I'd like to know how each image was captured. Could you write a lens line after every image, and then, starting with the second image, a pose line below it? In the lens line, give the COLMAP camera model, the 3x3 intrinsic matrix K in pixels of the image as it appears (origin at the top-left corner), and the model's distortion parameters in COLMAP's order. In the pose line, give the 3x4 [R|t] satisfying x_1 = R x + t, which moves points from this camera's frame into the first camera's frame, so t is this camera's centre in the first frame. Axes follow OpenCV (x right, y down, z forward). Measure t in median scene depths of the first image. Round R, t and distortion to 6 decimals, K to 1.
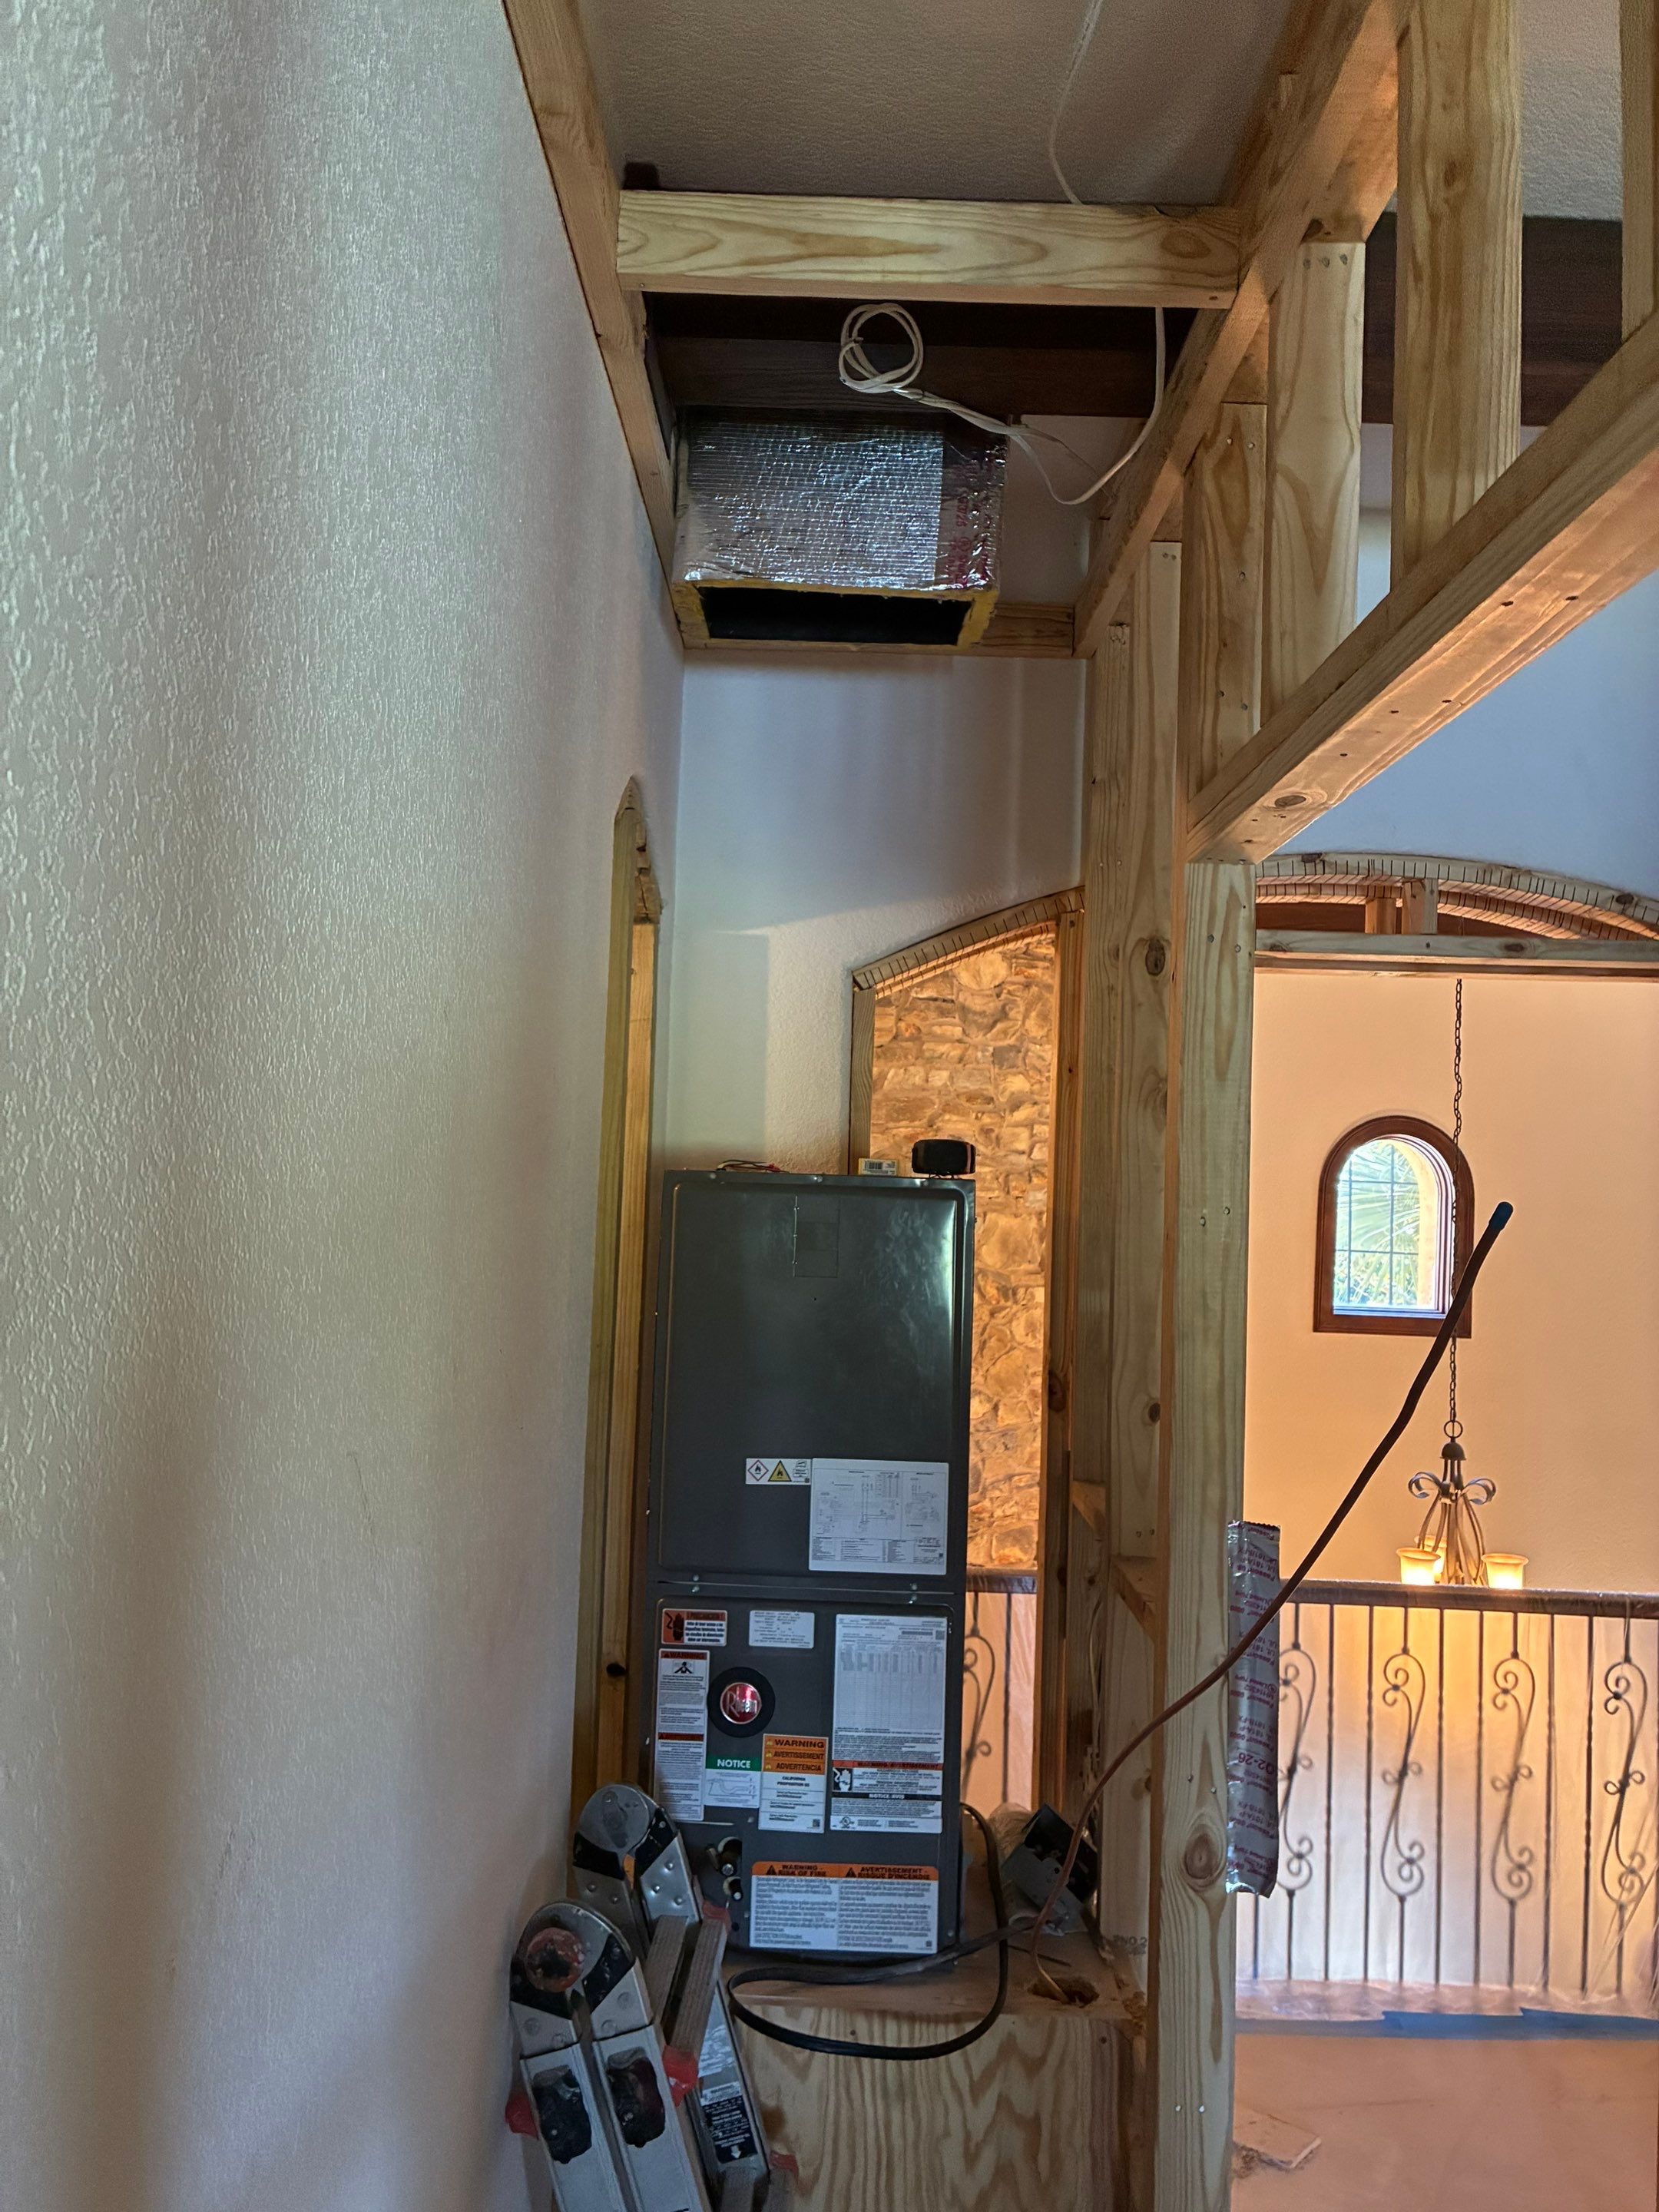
lens RADIAL K [[1640.1, 0, 835.2], [0, 1640.1, 1110.3], [0, 0, 1]] dist [0.048689, -0.061077]
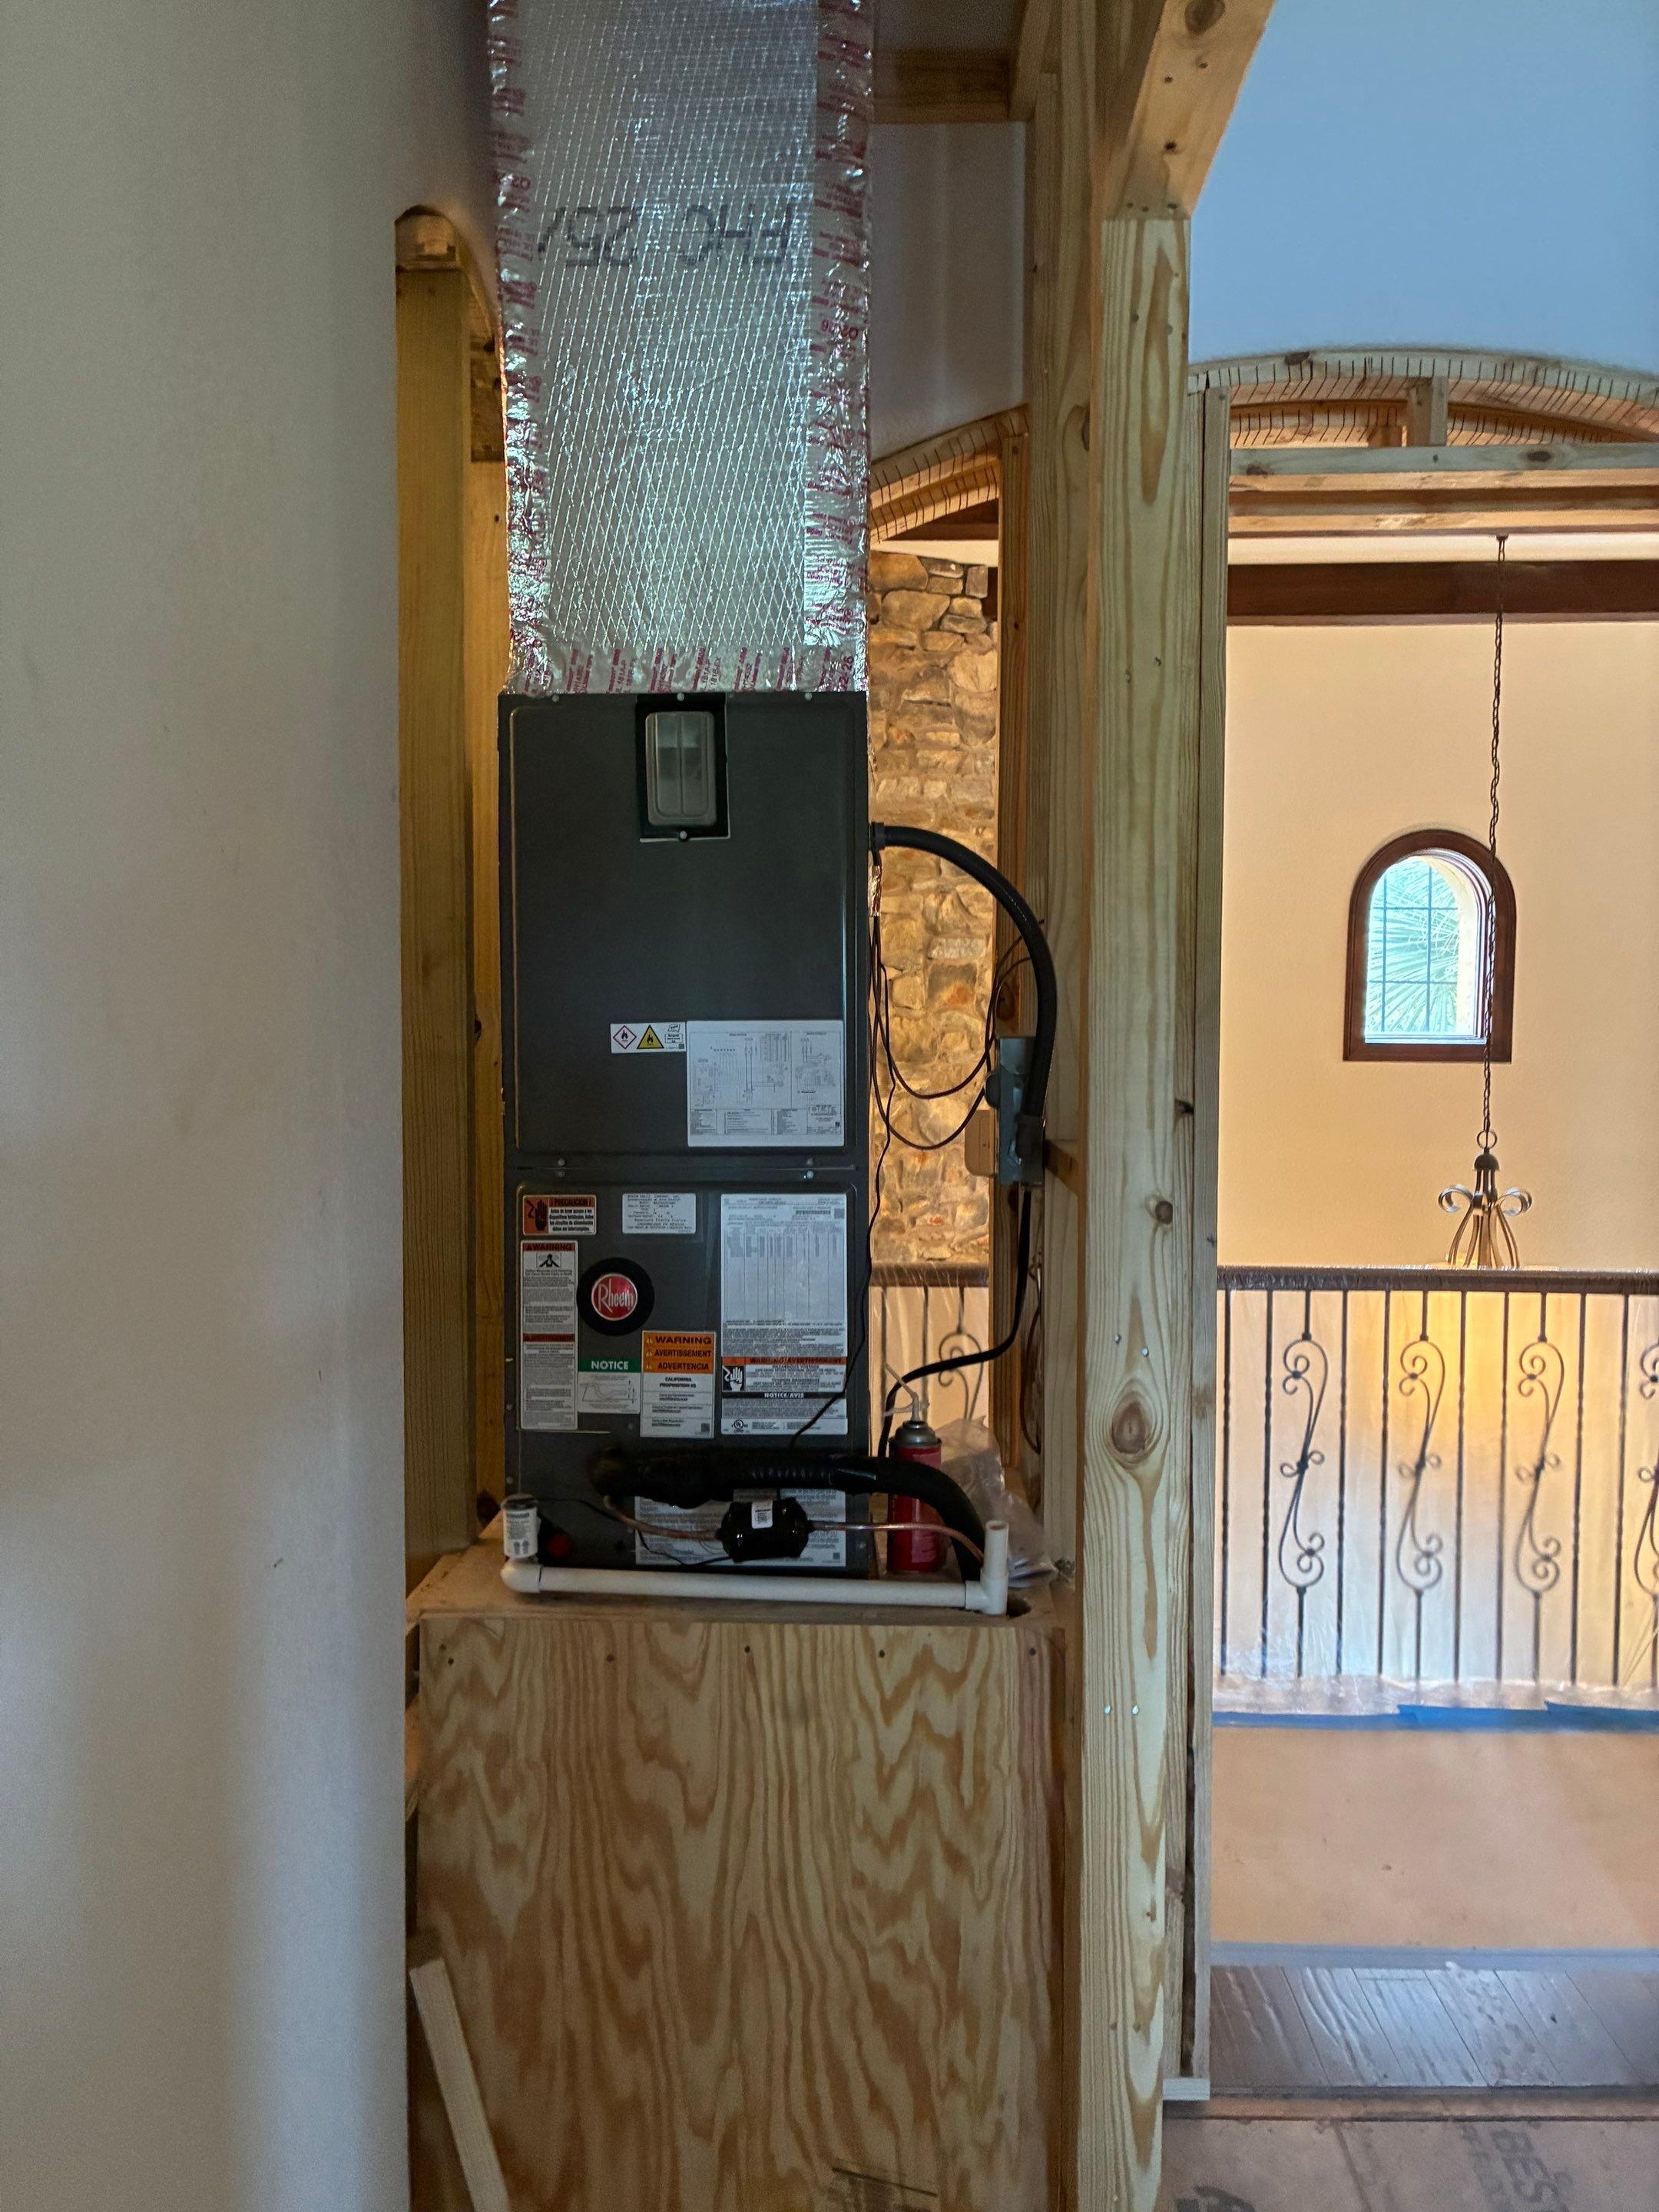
lens RADIAL K [[1640.1, 0, 840.3], [0, 1640.1, 1097.1], [0, 0, 1]] dist [0.048689, -0.061077]
pose [[0.999132, -0.029853, -0.029067, 0.072035], [0.032606, 0.994516, 0.099370, 0.136774], [0.025941, -0.100232, 0.994626, 0.120034]]
